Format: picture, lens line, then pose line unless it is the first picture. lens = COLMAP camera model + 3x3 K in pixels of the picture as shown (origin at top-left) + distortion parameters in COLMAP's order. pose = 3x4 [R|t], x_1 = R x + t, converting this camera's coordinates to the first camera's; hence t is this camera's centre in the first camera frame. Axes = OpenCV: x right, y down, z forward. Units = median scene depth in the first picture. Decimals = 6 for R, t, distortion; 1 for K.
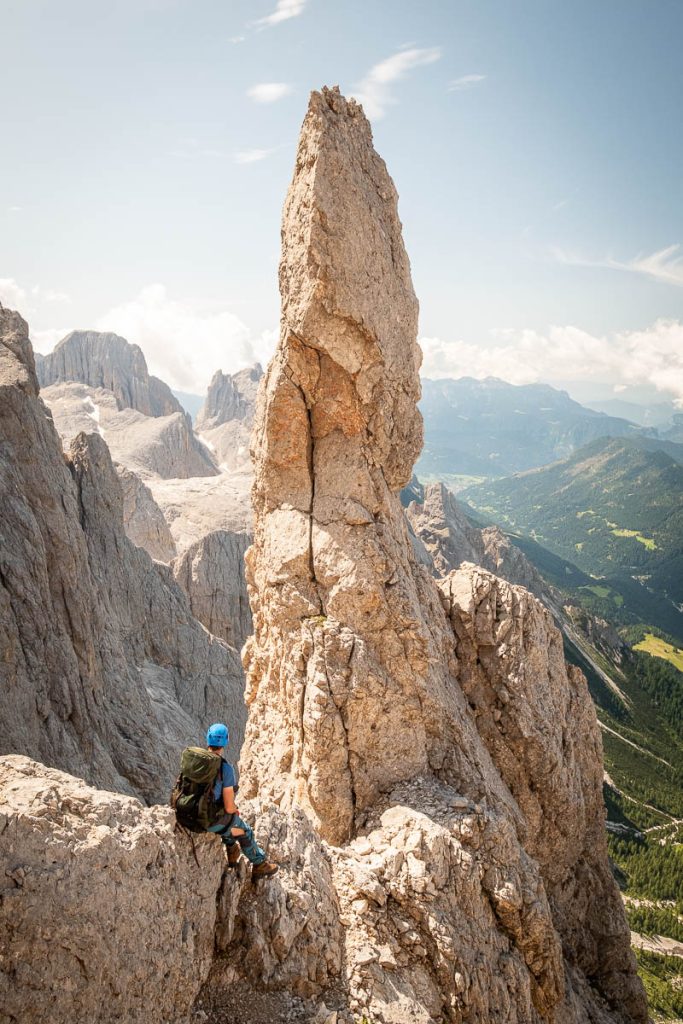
lens RADIAL K [[738.0, 0, 344.9], [0, 738.0, 511.0], [0, 0, 1]] dist [-0.003935, 0.008345]
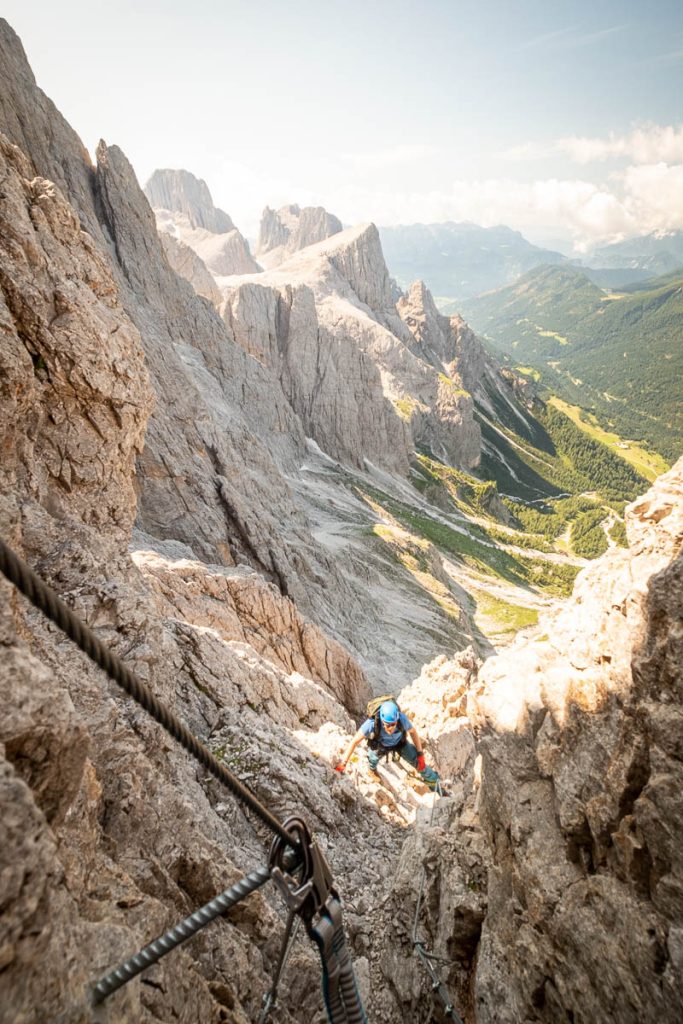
lens RADIAL K [[446.4, 0, 345.1], [0, 446.4, 510.8], [0, 0, 1]] dist [0.000605, -0.001954]
pose [[0.999157, -0.000412, -0.041055, 0.017653], [0.015835, 0.926451, 0.376081, 0.046236], [0.037881, -0.376414, 0.925677, 0.027789]]
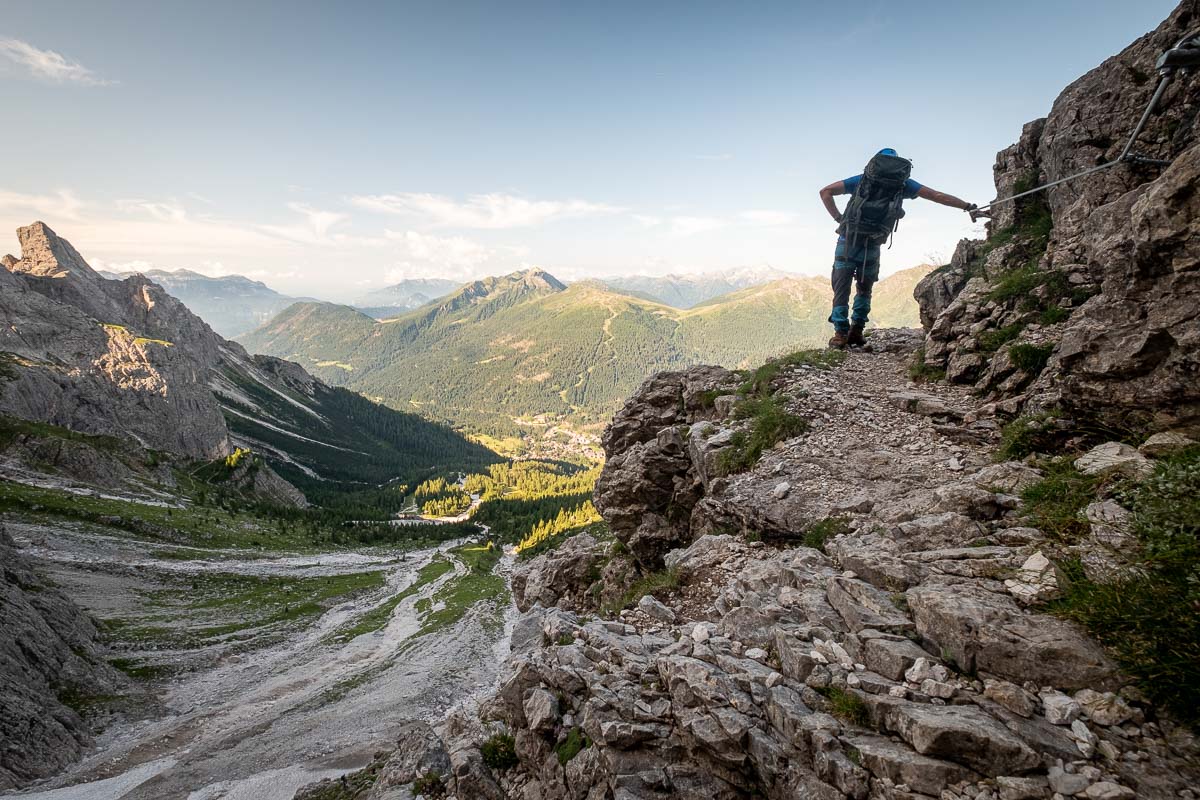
lens RADIAL K [[520.5, 0, 597.2], [0, 520.5, 393.7], [0, 0, 1]] dist [-0.004497, -0.000748]
pose [[0.663485, -0.183004, 0.725463, 0.086478], [0.159801, 0.981912, 0.101546, 0.190366], [-0.730924, 0.048556, 0.680729, 0.150932]]
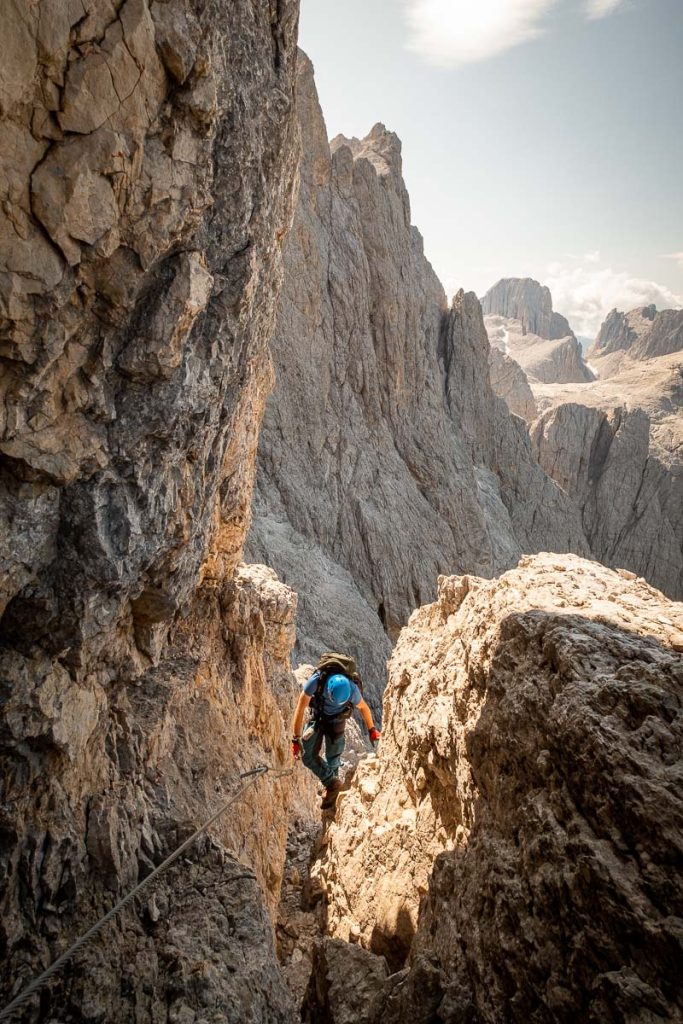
lens RADIAL K [[517.8, 0, 344.2], [0, 517.8, 512.0], [0, 0, 1]] dist [-0.000624, 0.000252]
pose [[0.808031, 0.182796, -0.560063, 0.017568], [-0.090786, 0.977926, 0.188200, 0.032302], [0.582102, -0.101226, 0.806790, 0.019704]]
